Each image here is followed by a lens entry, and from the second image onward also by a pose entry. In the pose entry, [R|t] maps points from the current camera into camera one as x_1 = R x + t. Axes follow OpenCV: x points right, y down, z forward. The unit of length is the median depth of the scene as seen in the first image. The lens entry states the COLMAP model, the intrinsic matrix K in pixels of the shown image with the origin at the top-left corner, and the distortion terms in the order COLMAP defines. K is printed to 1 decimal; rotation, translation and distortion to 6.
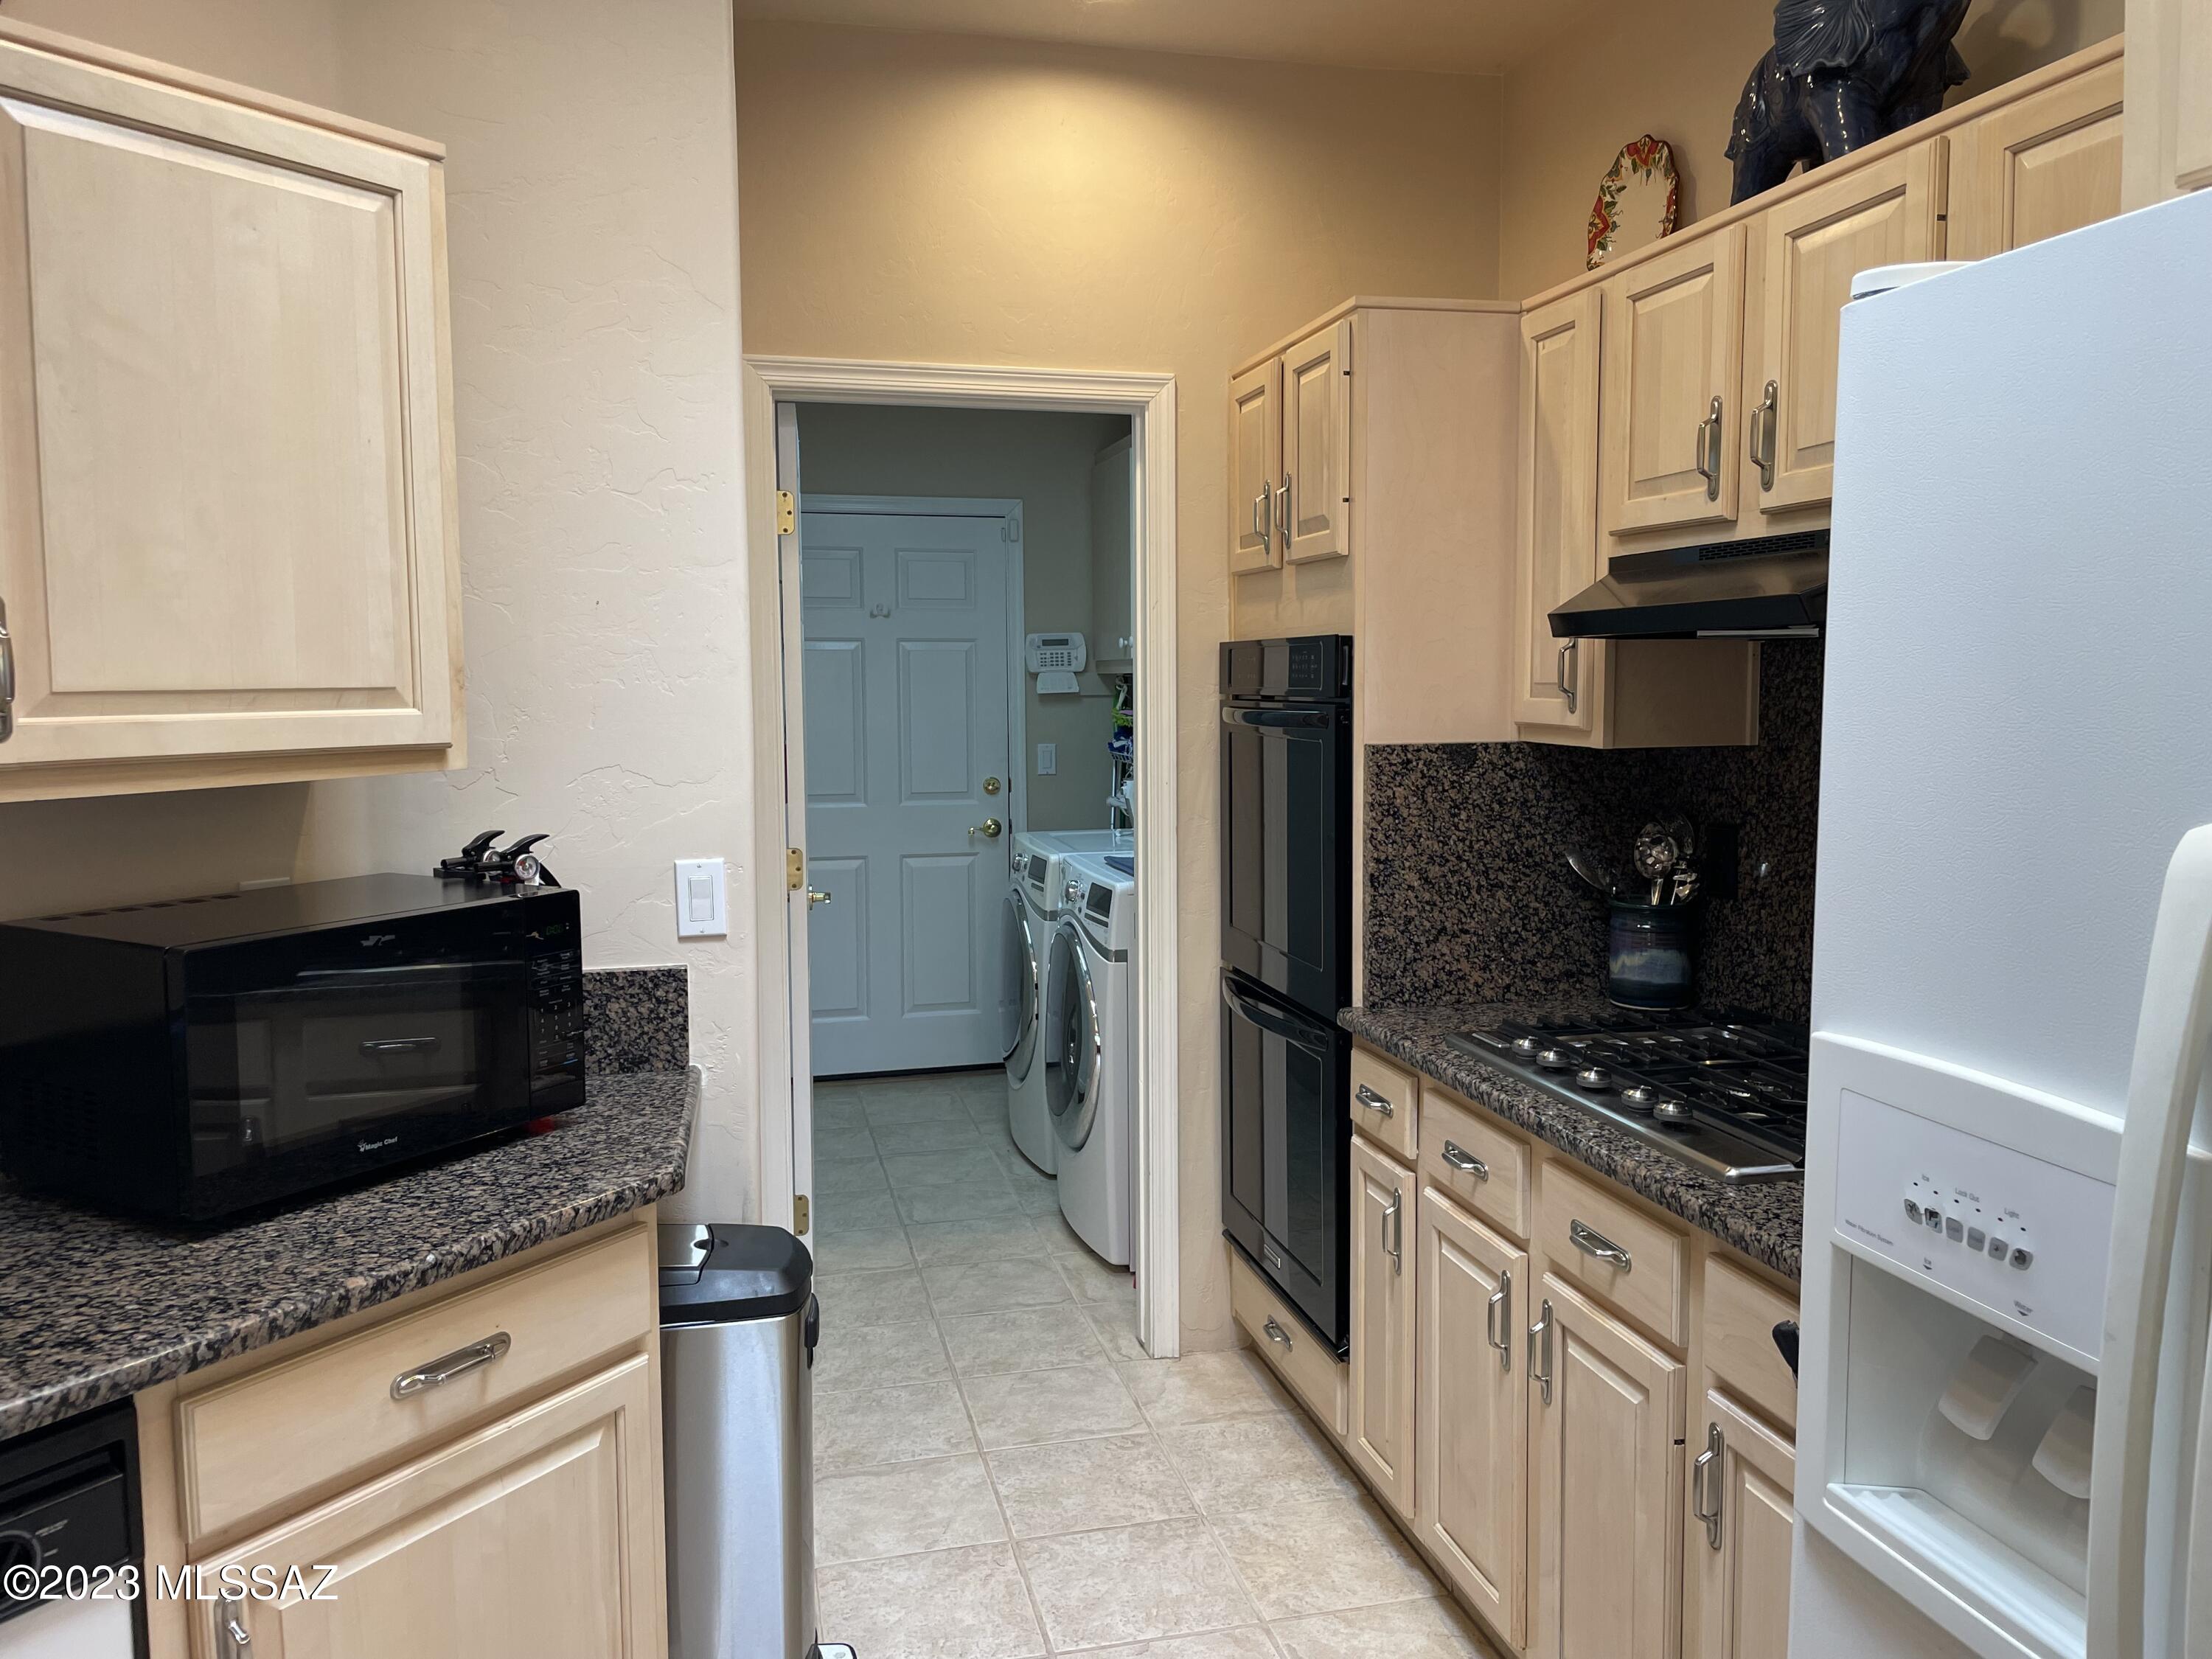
lens RADIAL K [[1670.2, 0, 1107.8], [0, 1670.2, 806.4], [0, 0, 1]] dist [0.085218, -0.116865]
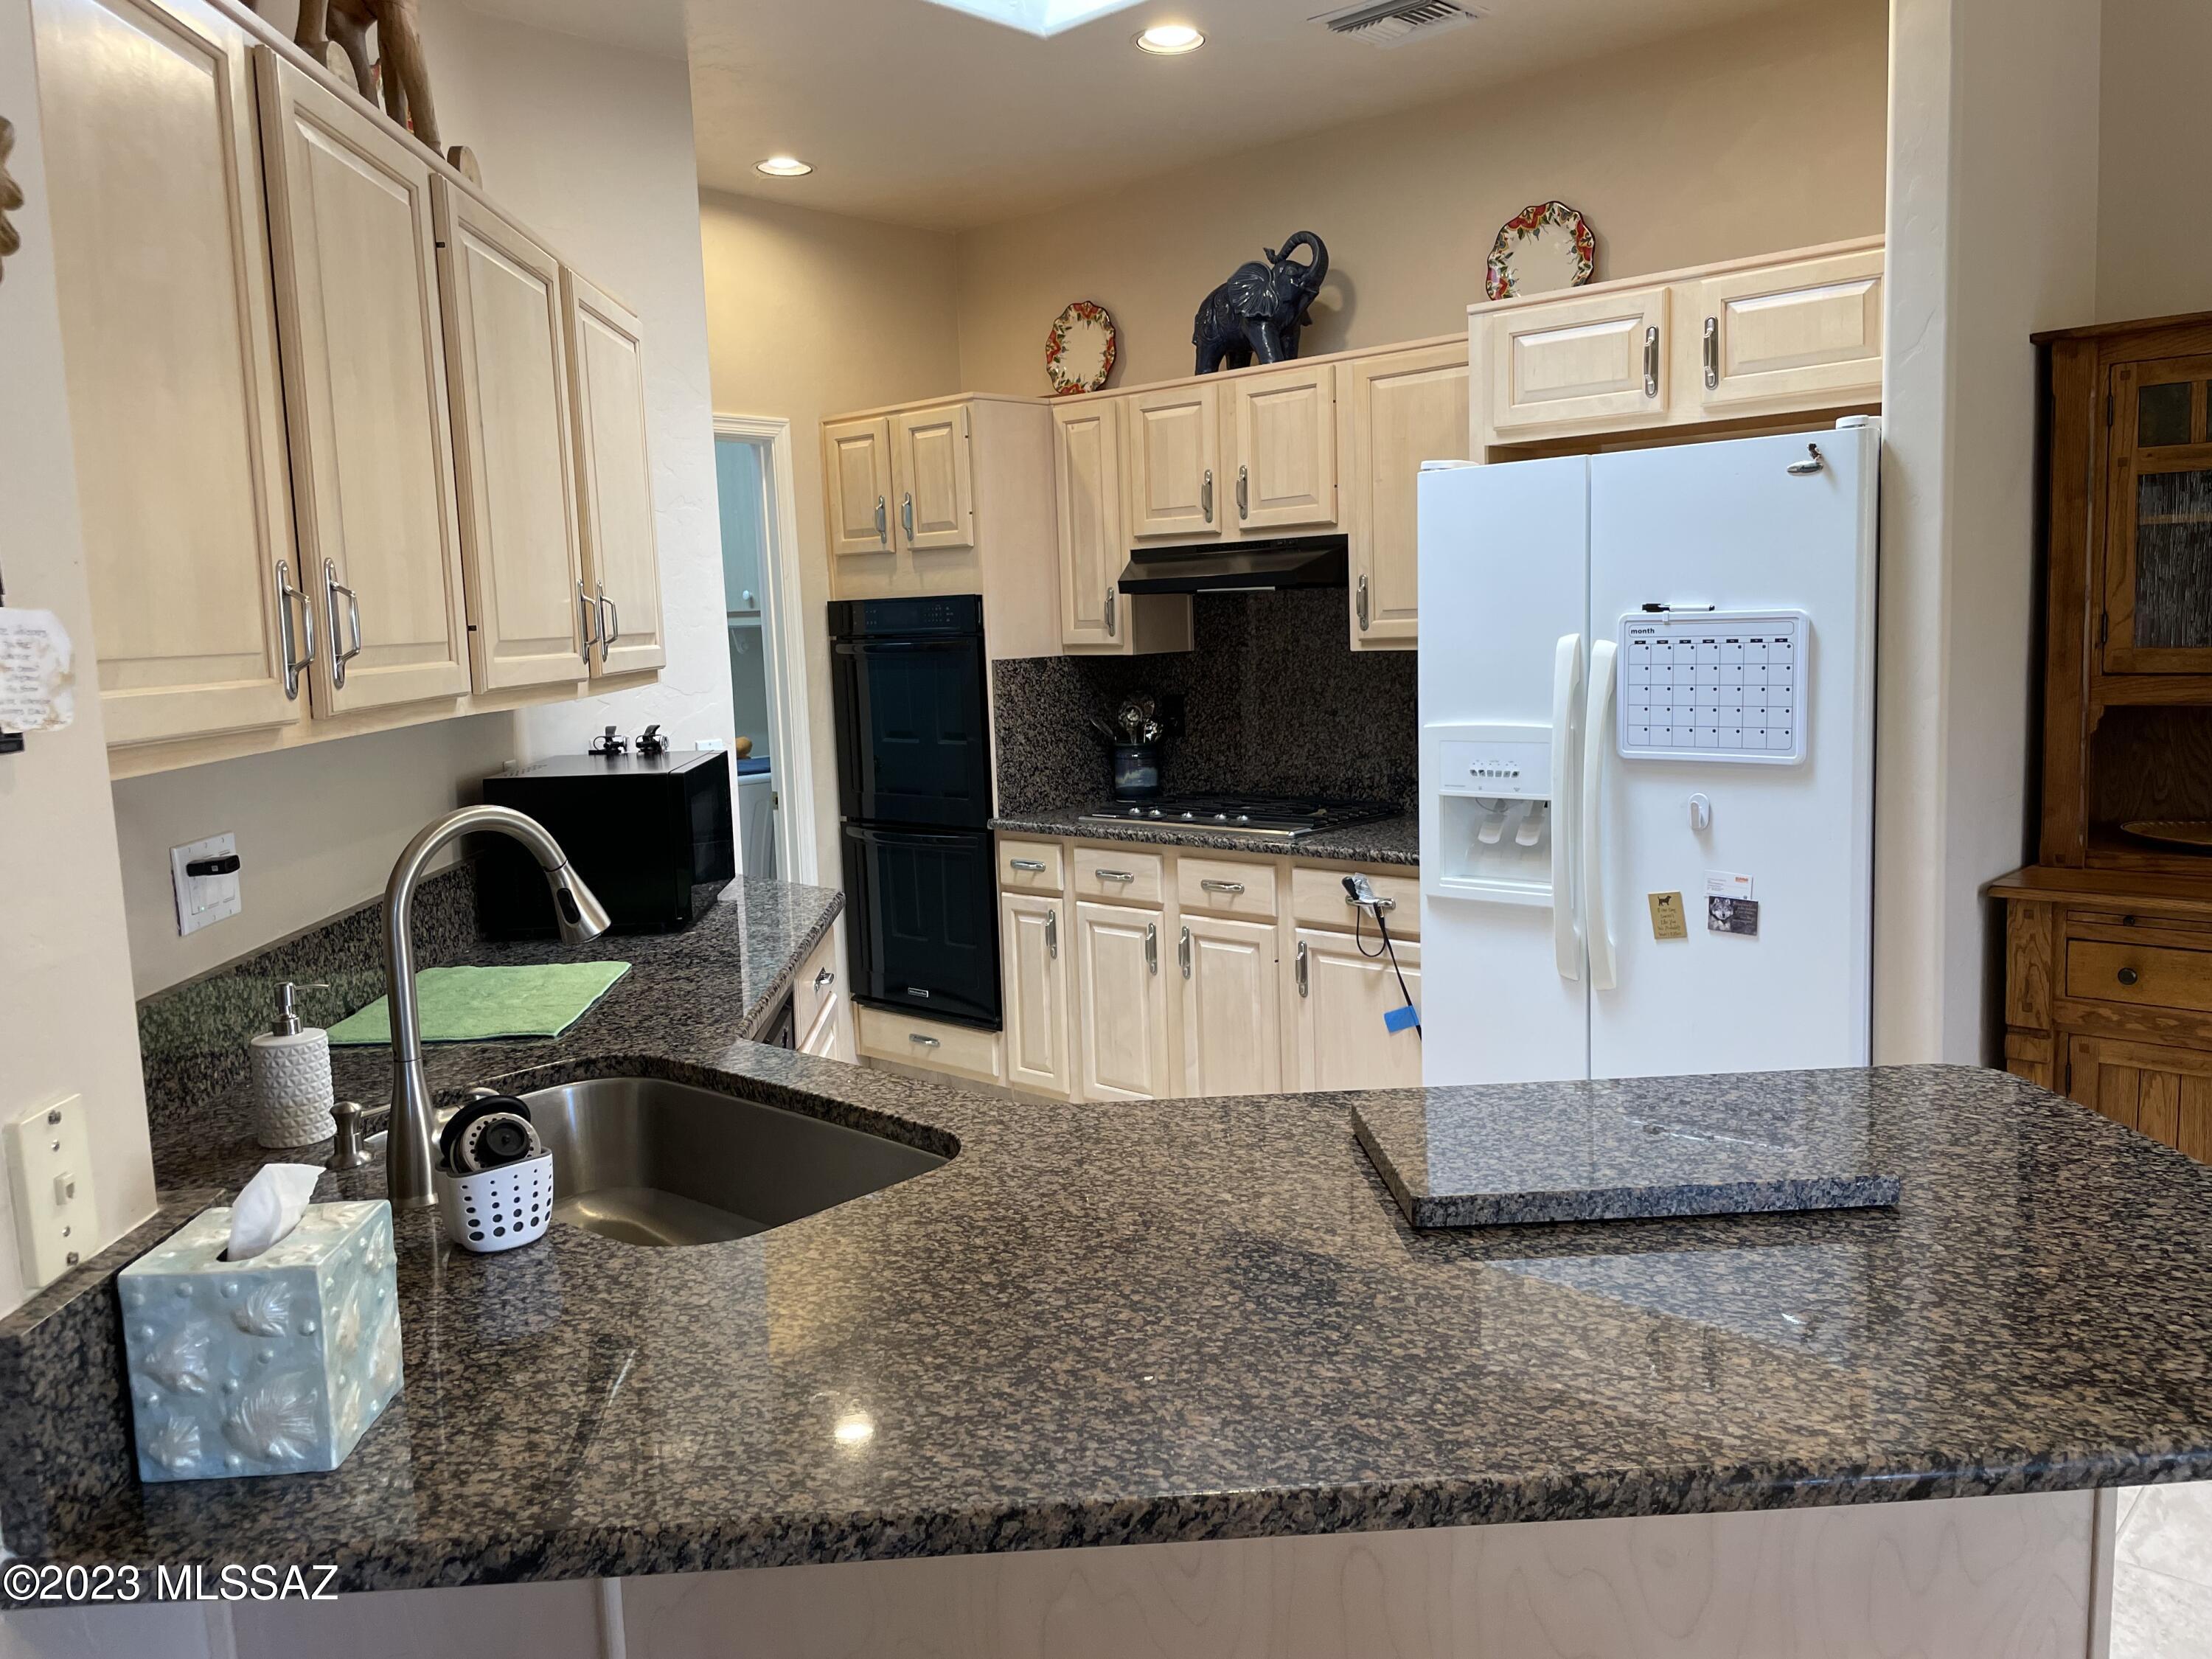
lens RADIAL K [[1670.2, 0, 1116.1], [0, 1670.2, 822.9], [0, 0, 1]] dist [0.085218, -0.116865]
pose [[0.825299, -0.092602, 0.557052, -0.696312], [0.075621, 0.995701, 0.053484, 0.045450], [-0.559610, -0.002015, 0.828754, -0.460012]]
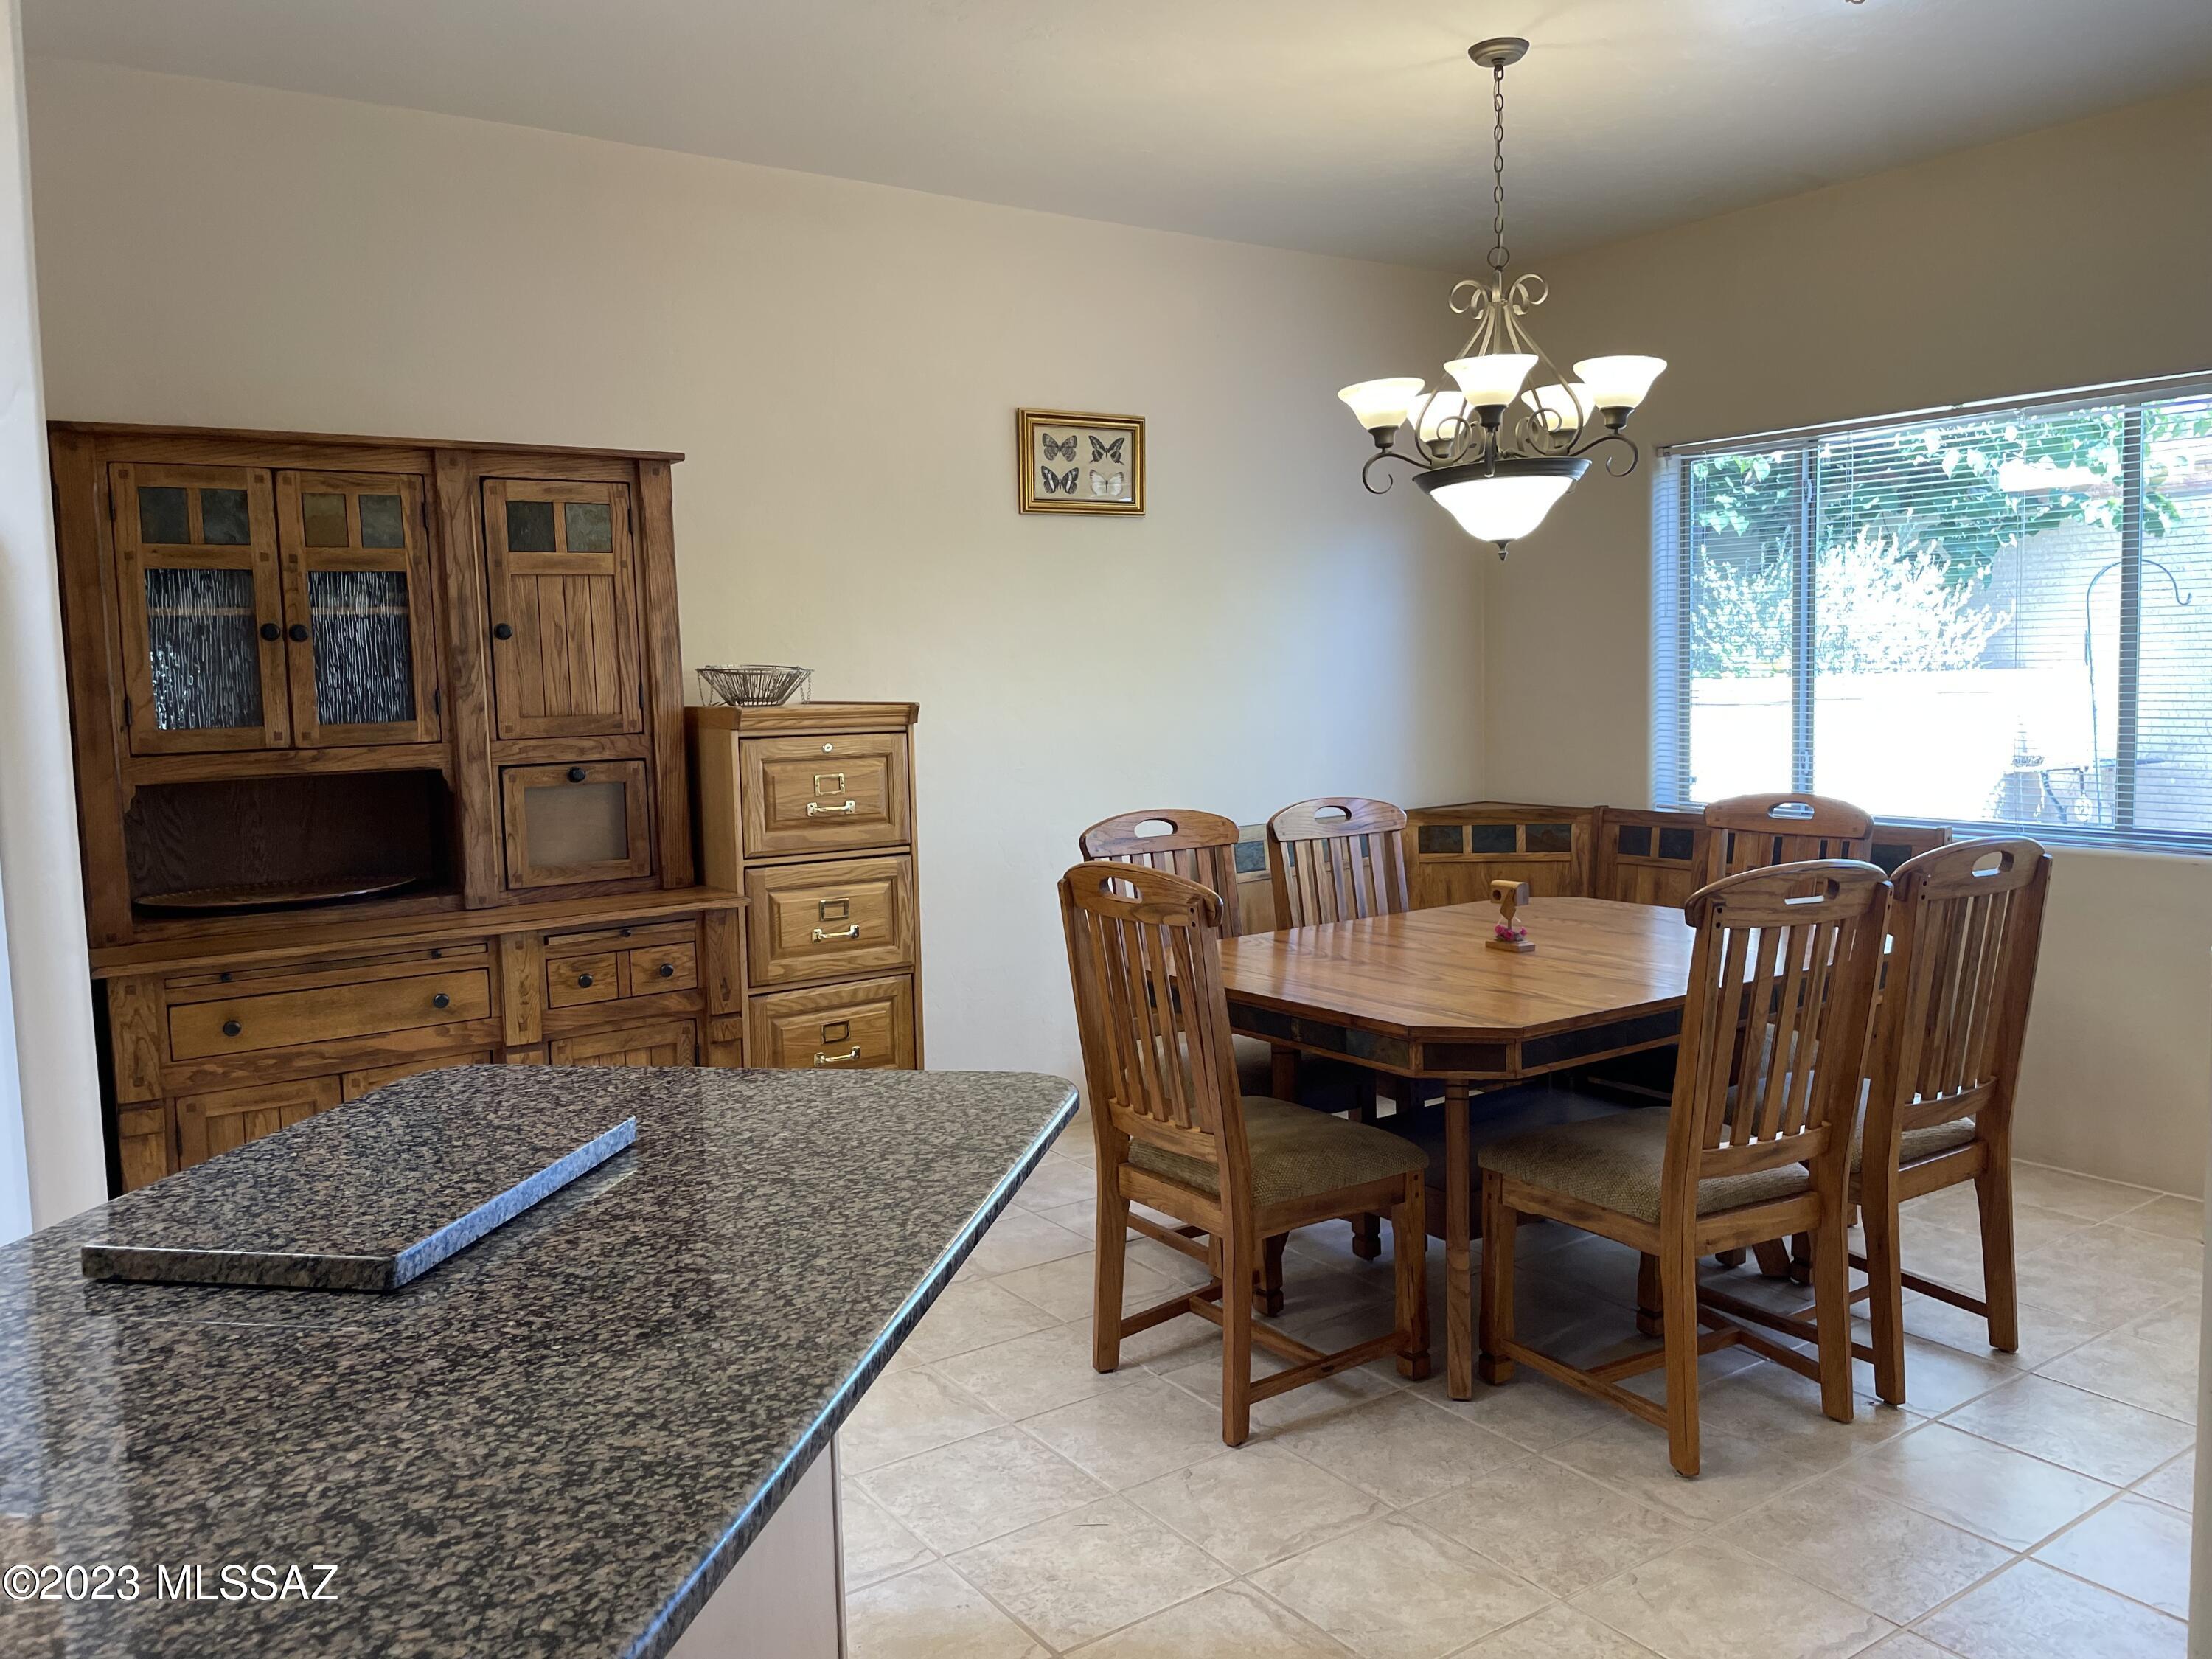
lens RADIAL K [[1670.2, 0, 1107.2], [0, 1670.2, 823.3], [0, 0, 1]] dist [0.085218, -0.116865]
pose [[-0.361160, -0.069805, 0.929887, -0.860535], [0.104418, 0.987895, 0.114714, 0.038925], [-0.926639, 0.138527, -0.349499, -0.107474]]
